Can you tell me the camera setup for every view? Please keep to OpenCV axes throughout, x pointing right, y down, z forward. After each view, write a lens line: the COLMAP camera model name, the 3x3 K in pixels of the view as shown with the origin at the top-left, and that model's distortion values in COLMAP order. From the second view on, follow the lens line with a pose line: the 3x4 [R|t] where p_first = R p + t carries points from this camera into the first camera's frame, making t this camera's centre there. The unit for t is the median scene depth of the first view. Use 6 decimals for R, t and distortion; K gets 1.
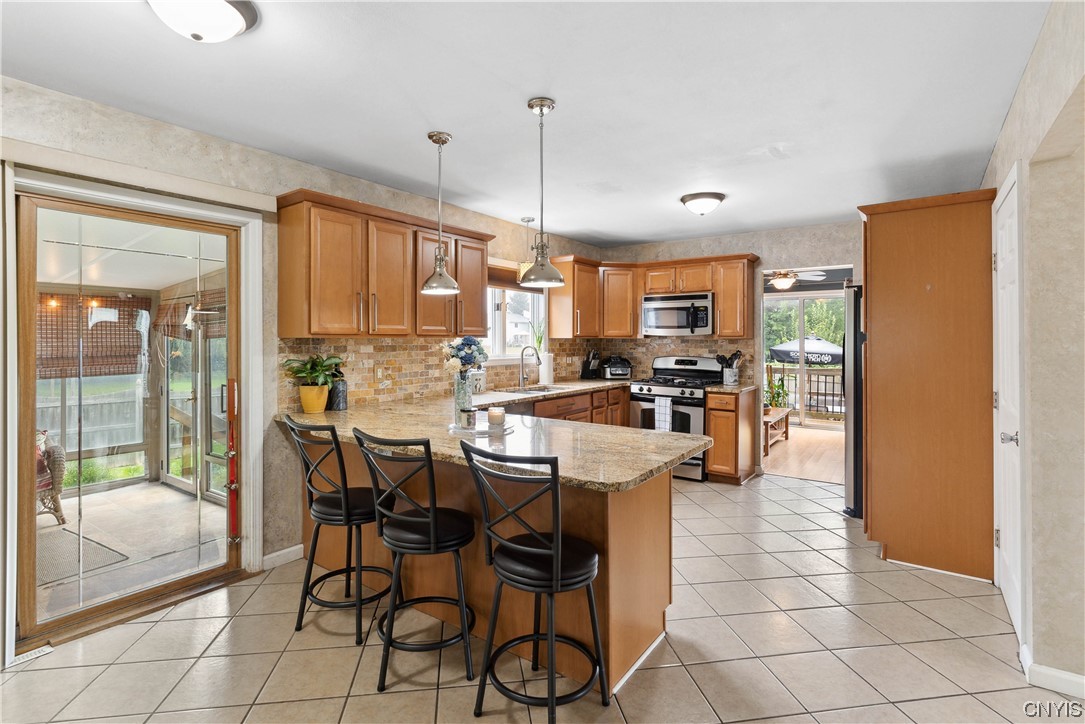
lens RADIAL K [[521.0, 0, 539.2], [0, 521.0, 340.1], [0, 0, 1]] dist [-0.001531, 0.000325]
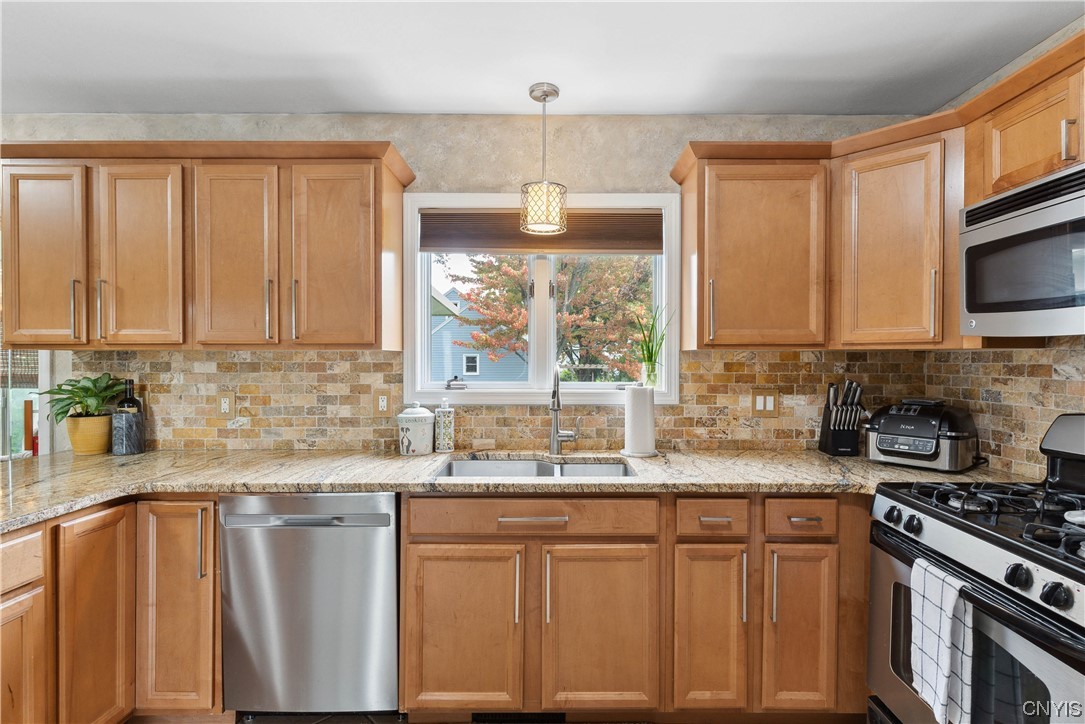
lens RADIAL K [[521.0, 0, 561.5], [0, 521.0, 366.9], [0, 0, 1]] dist [-0.001531, 0.000325]
pose [[0.591425, 0.011047, -0.806285, 0.340184], [-0.003258, 0.999931, 0.011311, 0.005305], [0.806354, -0.004062, 0.591420, 0.698172]]
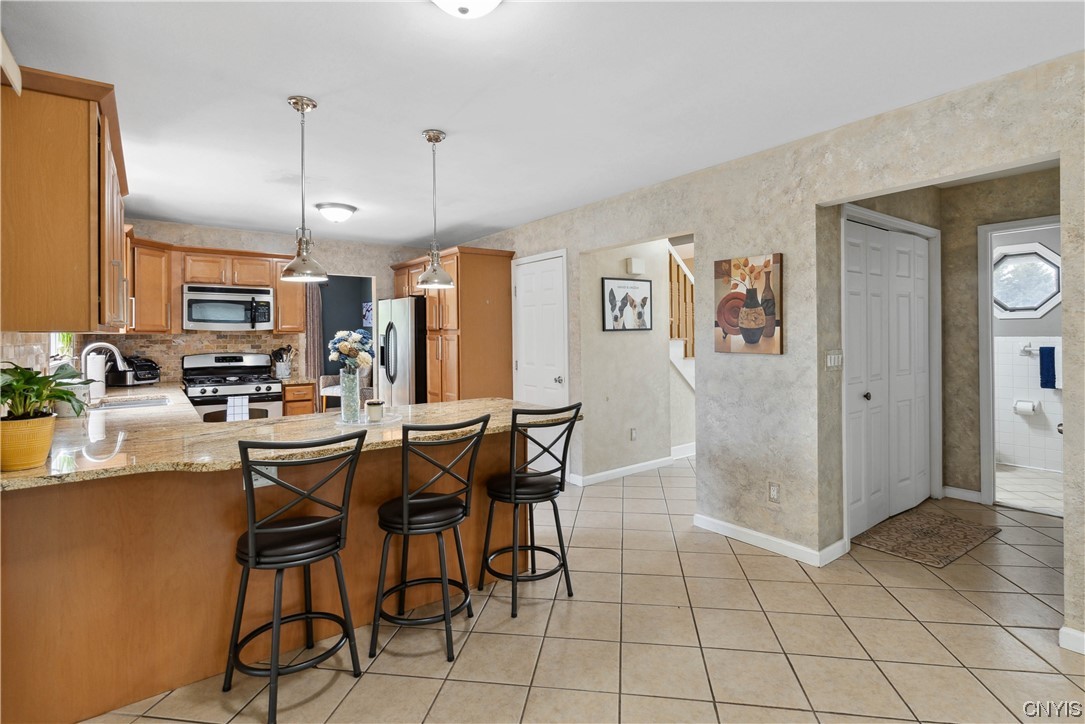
lens RADIAL K [[521.0, 0, 545.4], [0, 521.0, 329.7], [0, 0, 1]] dist [-0.001531, 0.000325]
pose [[0.290401, 0.002391, 0.956902, -0.502621], [0.008440, 0.999952, -0.005060, -0.000819], [-0.956868, 0.009546, 0.290367, 0.199211]]
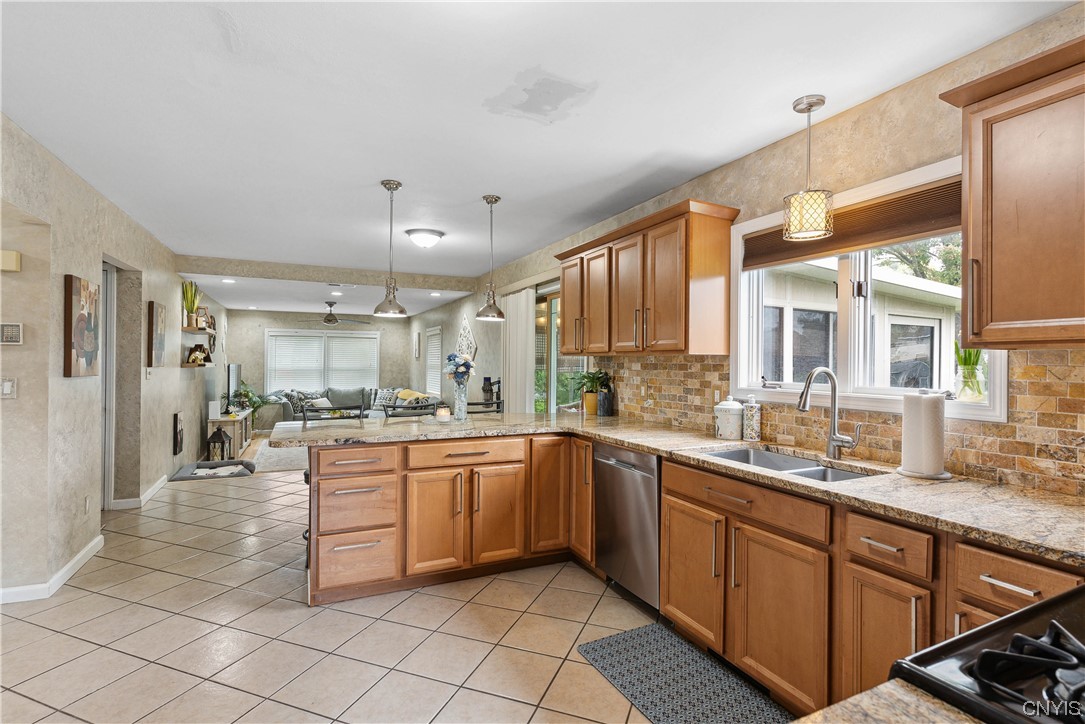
lens RADIAL K [[521.0, 0, 544.7], [0, 521.0, 363.3], [0, 0, 1]] dist [-0.001531, 0.000325]
pose [[-0.480128, 0.002952, -0.877193, 0.483311], [-0.006279, 0.999957, 0.006802, 0.003743], [0.877176, 0.008774, -0.480089, 0.961162]]
